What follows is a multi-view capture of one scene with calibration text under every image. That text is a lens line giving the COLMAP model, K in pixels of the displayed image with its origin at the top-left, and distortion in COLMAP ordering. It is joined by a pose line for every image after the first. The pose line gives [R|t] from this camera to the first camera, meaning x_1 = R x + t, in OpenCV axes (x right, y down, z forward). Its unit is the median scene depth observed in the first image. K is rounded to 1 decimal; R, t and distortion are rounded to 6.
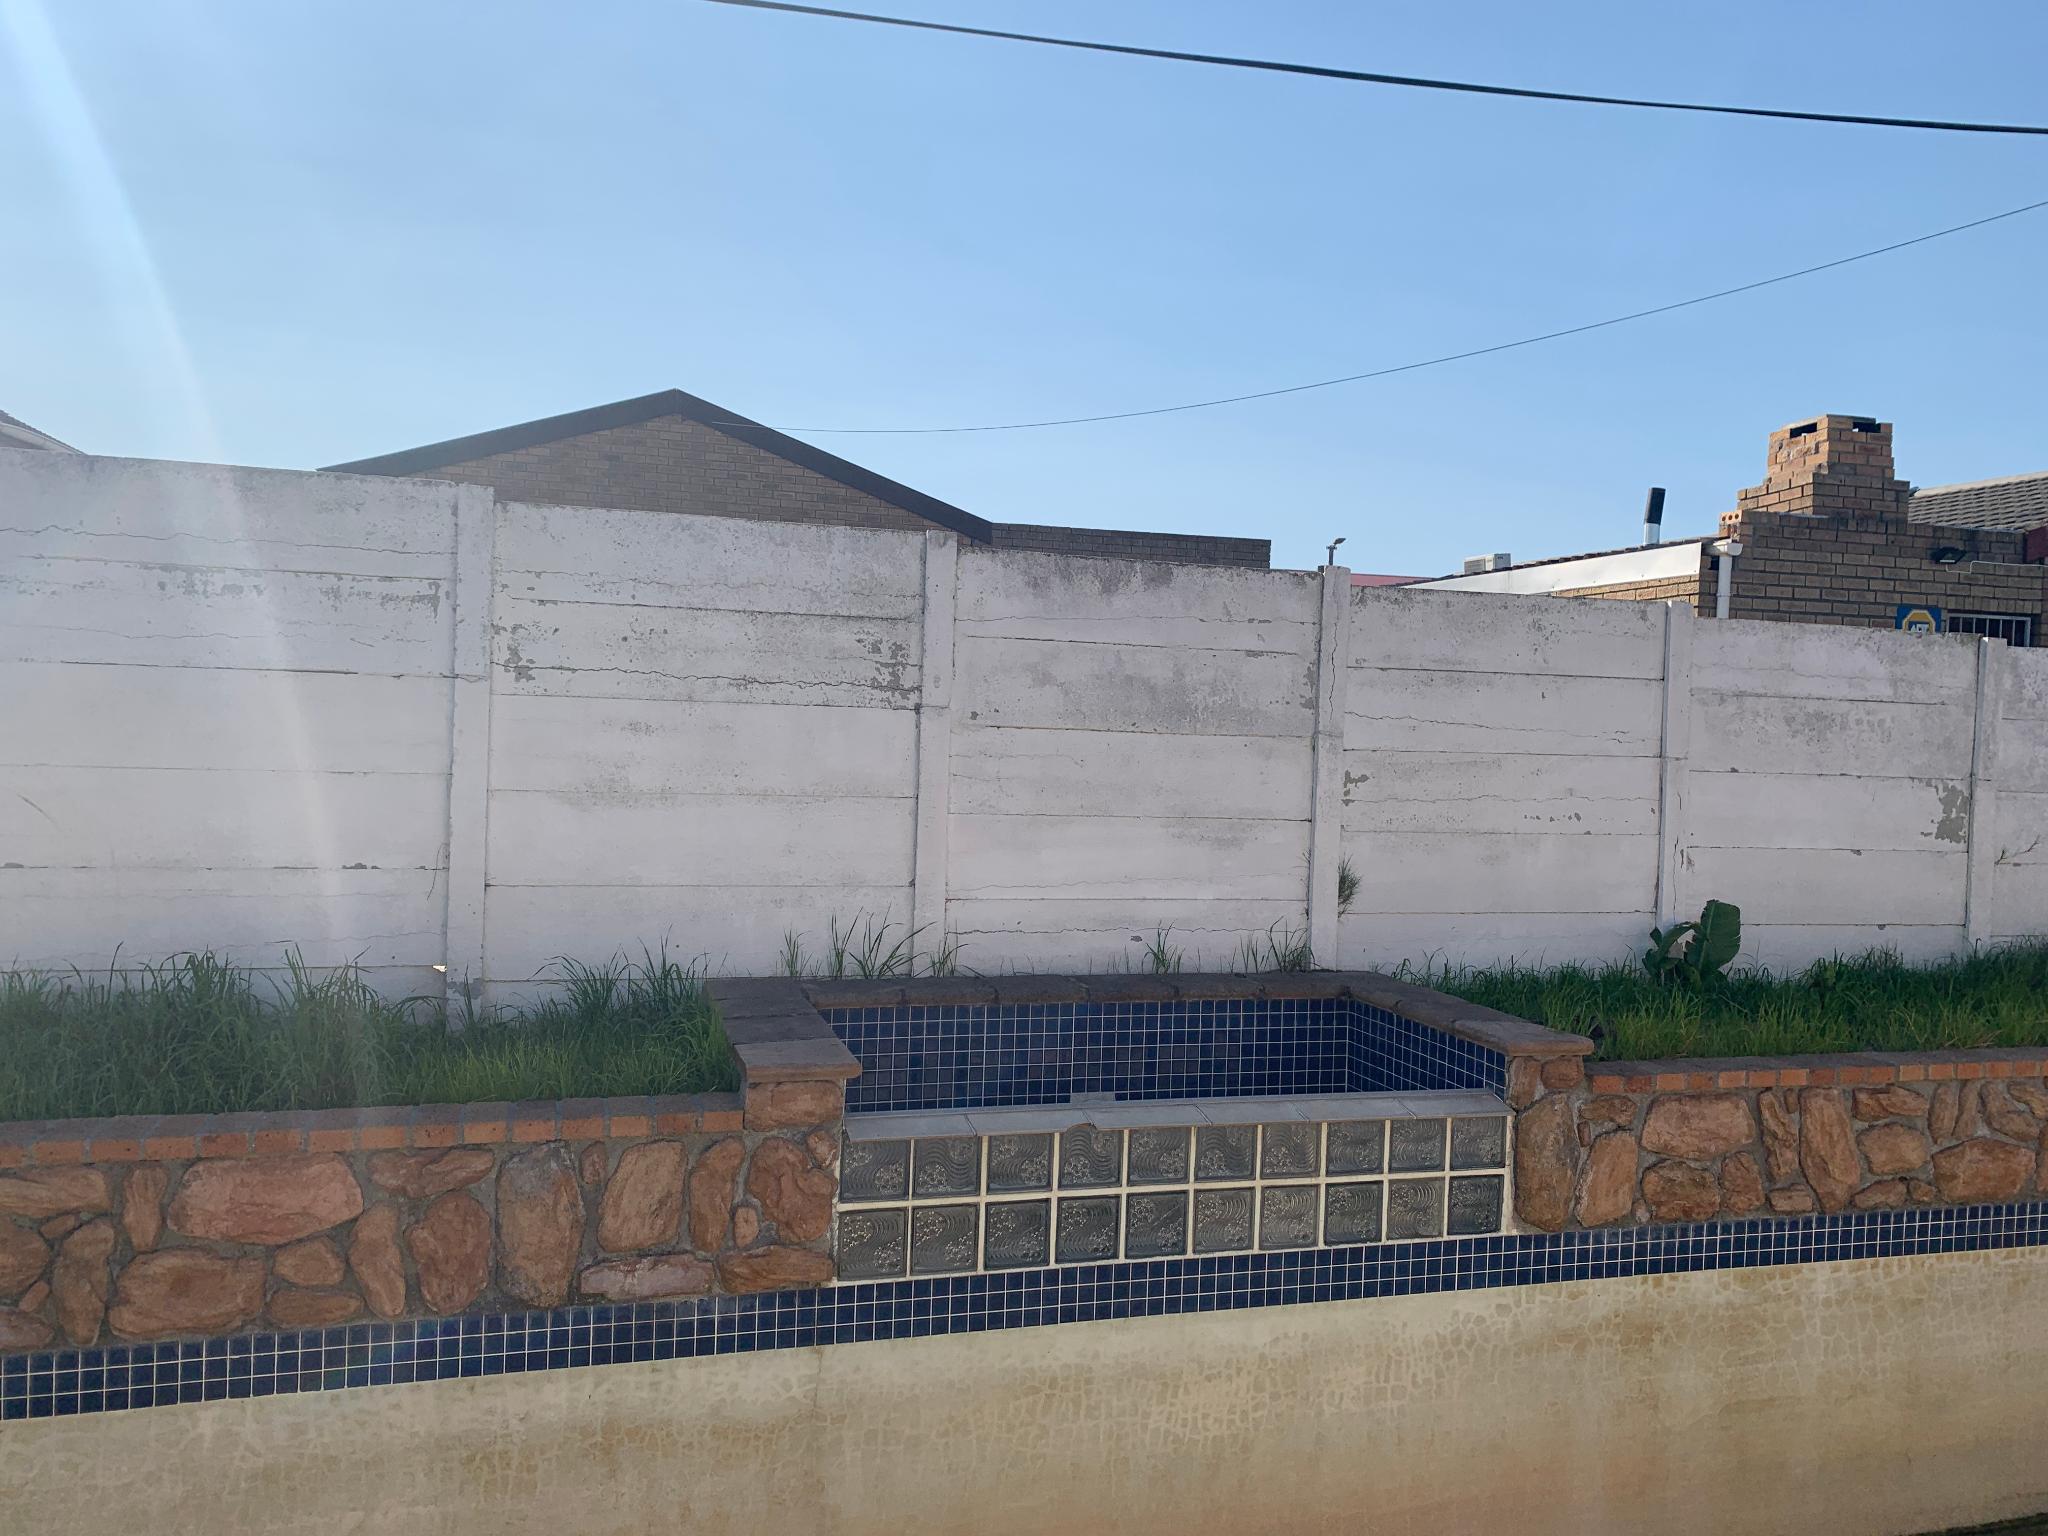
lens RADIAL K [[1579.9, 0, 1021.0], [0, 1579.9, 749.3], [0, 0, 1]] dist [0.043427, -0.046411]
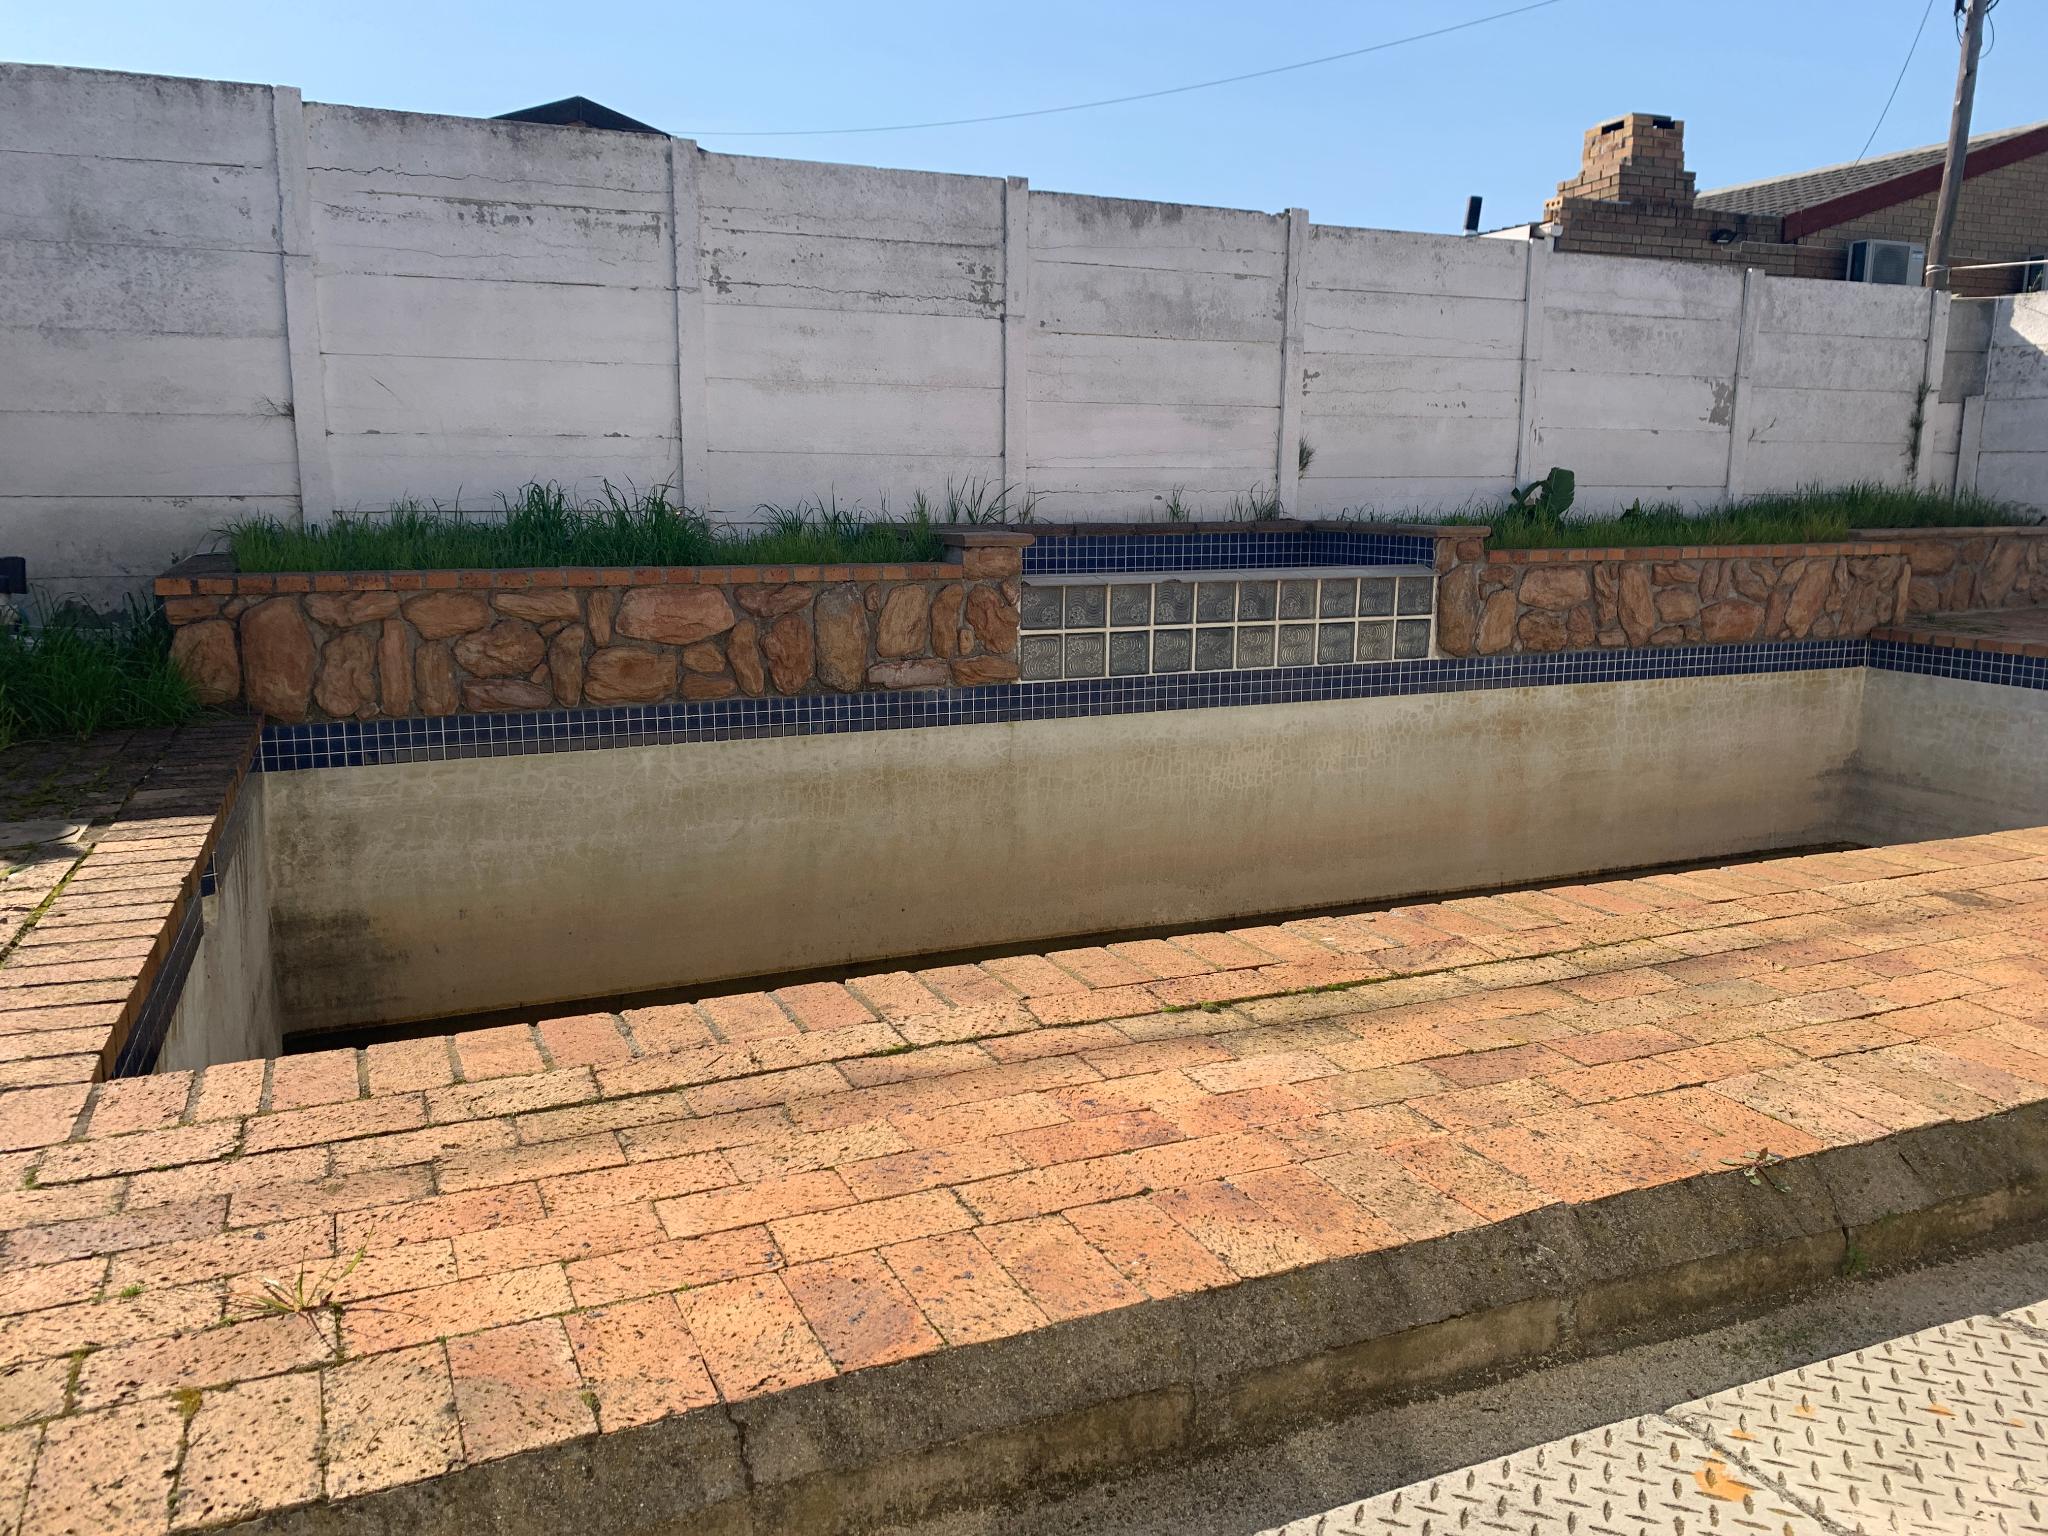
lens RADIAL K [[1579.9, 0, 1027.0], [0, 1579.9, 779.0], [0, 0, 1]] dist [0.043427, -0.046411]
pose [[0.991331, -0.052392, 0.120489, -0.243912], [0.031467, 0.985041, 0.169422, 0.141131], [-0.127563, -0.164161, 0.978151, -0.406315]]
